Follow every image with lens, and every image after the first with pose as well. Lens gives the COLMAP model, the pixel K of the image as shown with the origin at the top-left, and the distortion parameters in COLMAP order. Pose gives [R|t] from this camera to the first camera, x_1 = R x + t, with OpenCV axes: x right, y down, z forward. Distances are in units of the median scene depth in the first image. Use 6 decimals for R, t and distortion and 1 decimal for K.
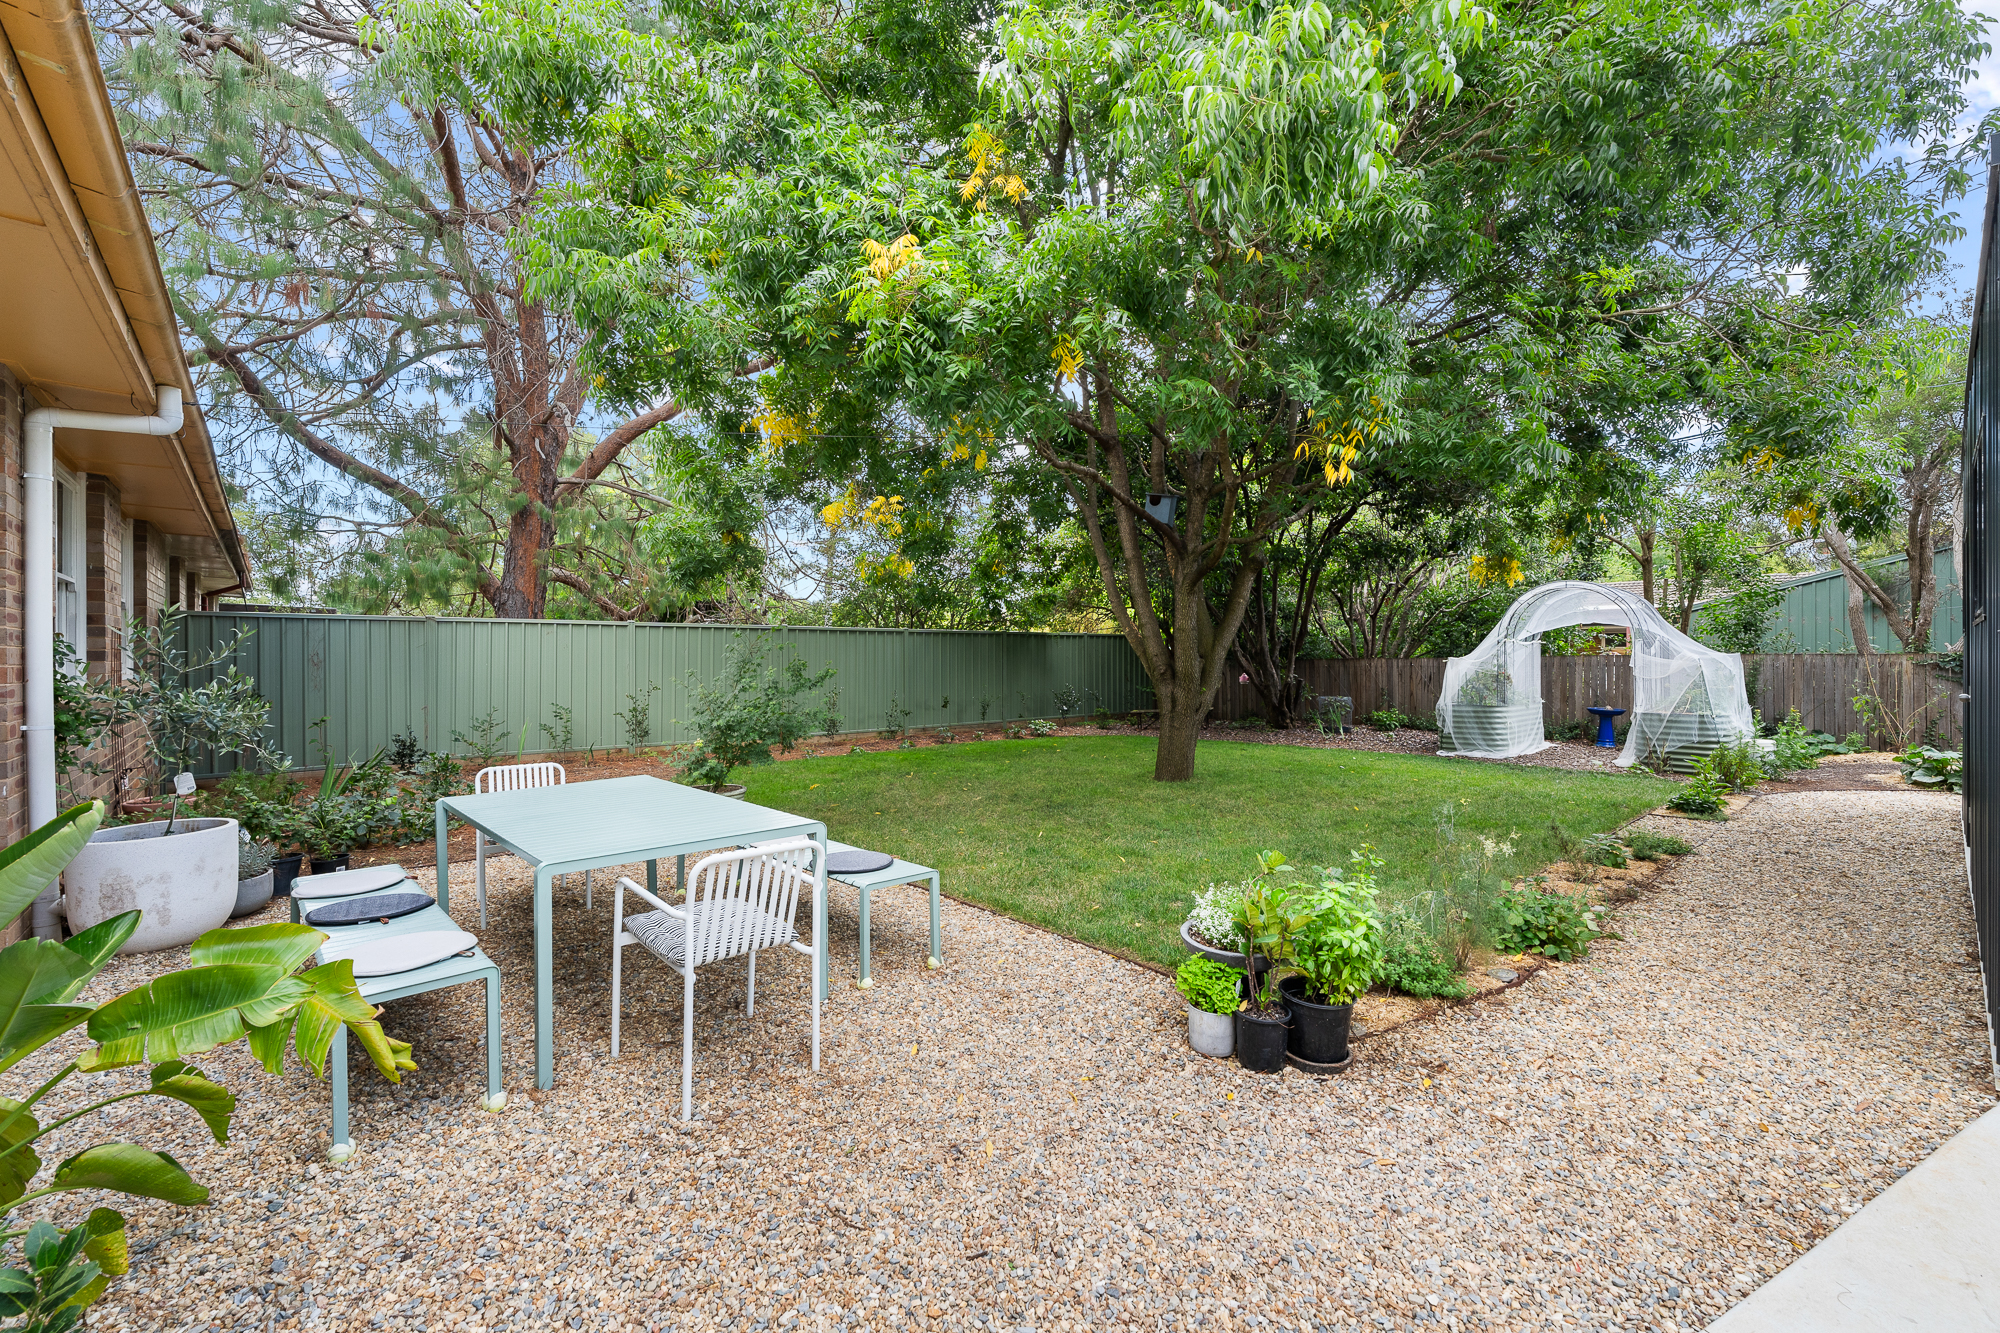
lens RADIAL K [[818.4, 0, 1000.4], [0, 818.4, 660.7], [0, 0, 1]] dist [0.000853, -0.000511]
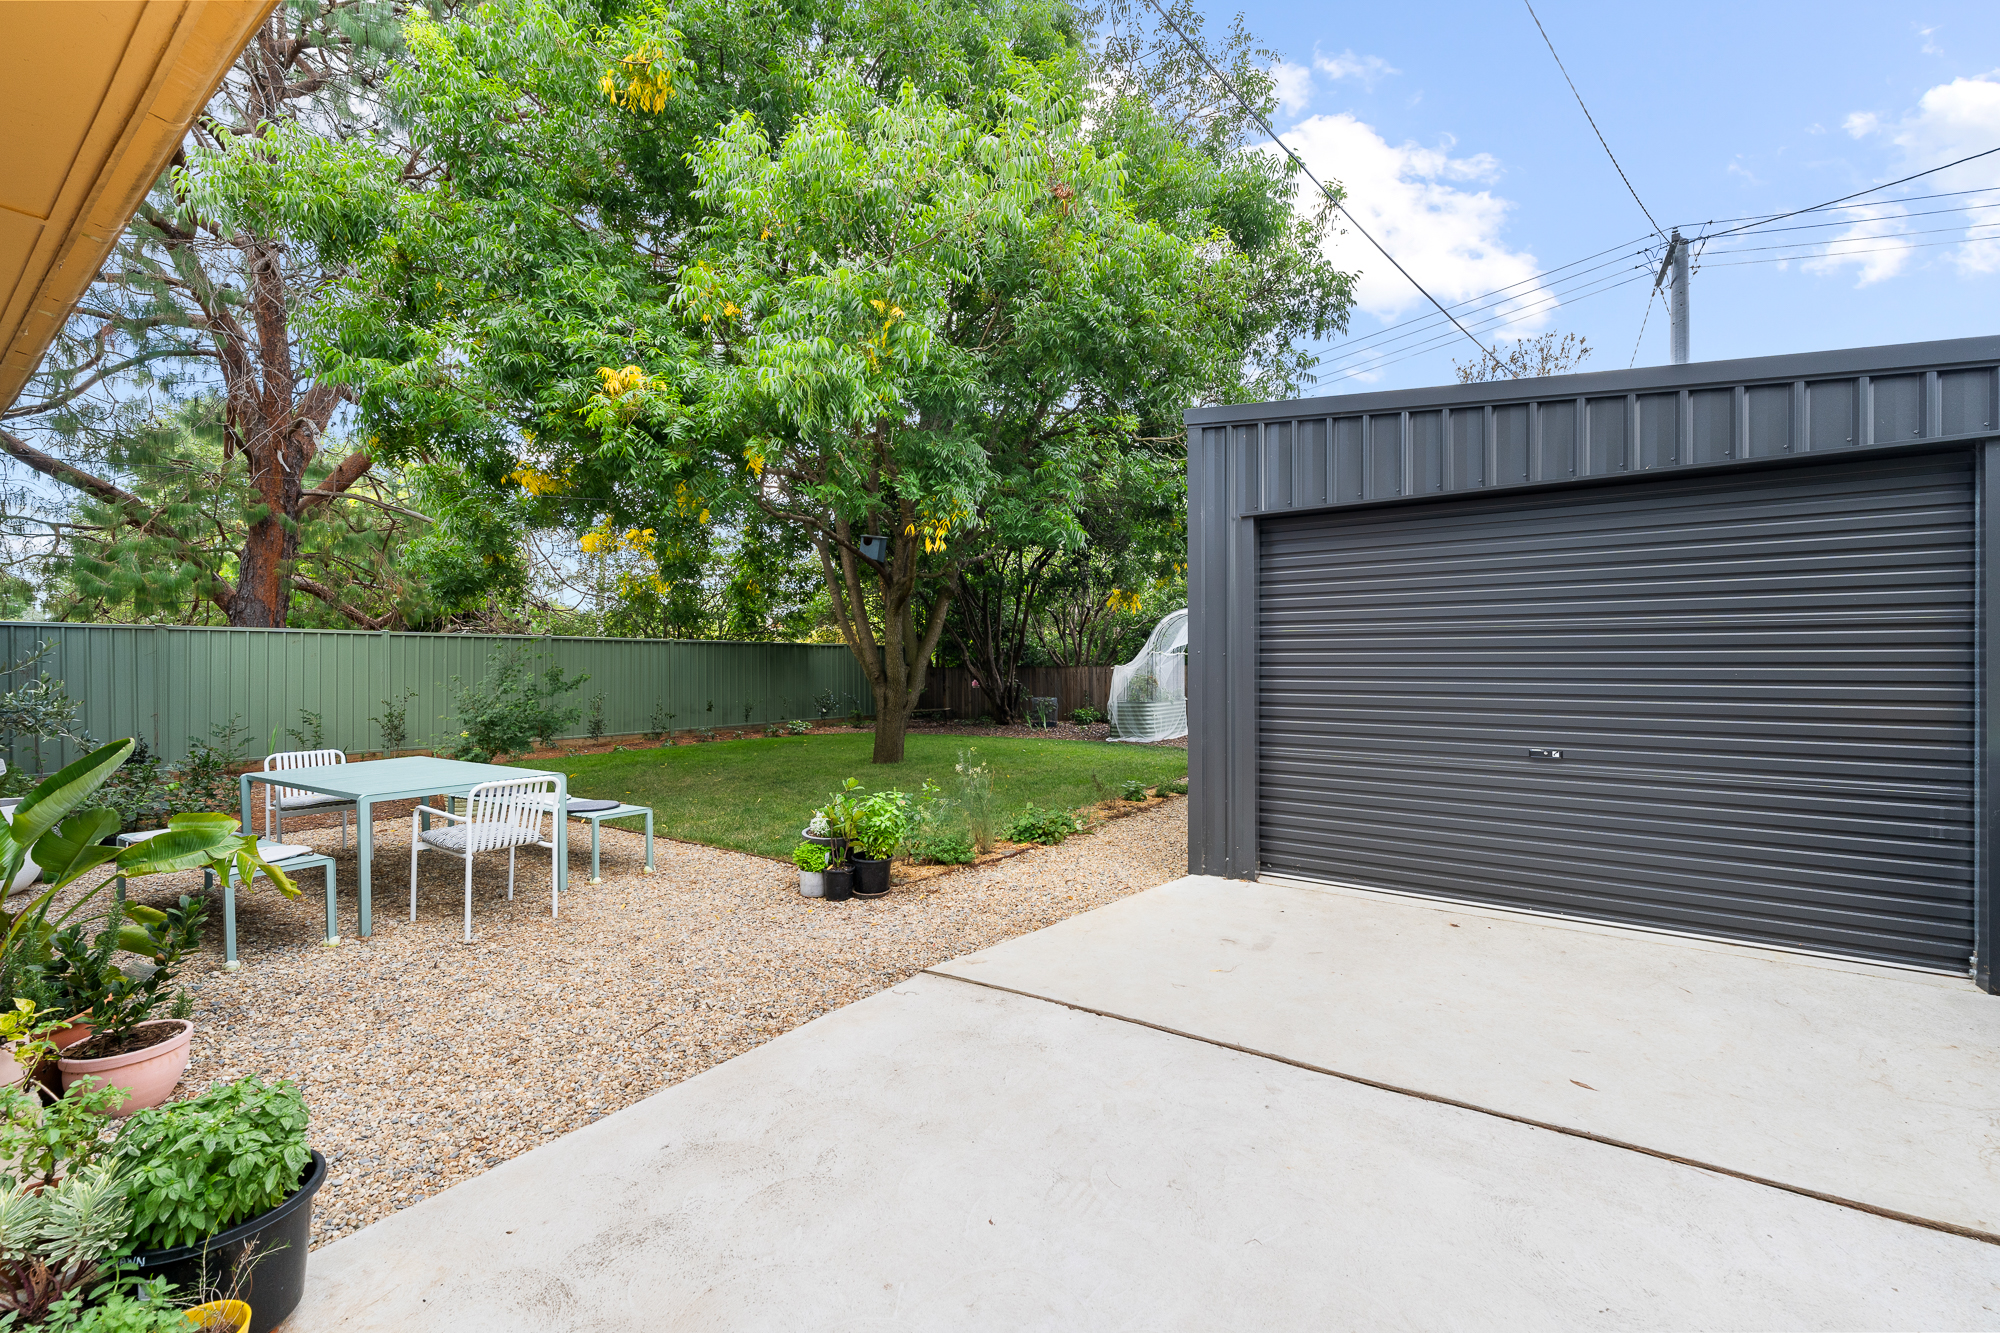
lens RADIAL K [[818.4, 0, 1000.1], [0, 818.4, 672.0], [0, 0, 1]] dist [0.000853, -0.000511]
pose [[0.971553, -0.002080, 0.236813, 0.078565], [0.001313, 0.999993, 0.003394, 0.002160], [-0.236819, -0.002987, 0.971549, -0.248305]]
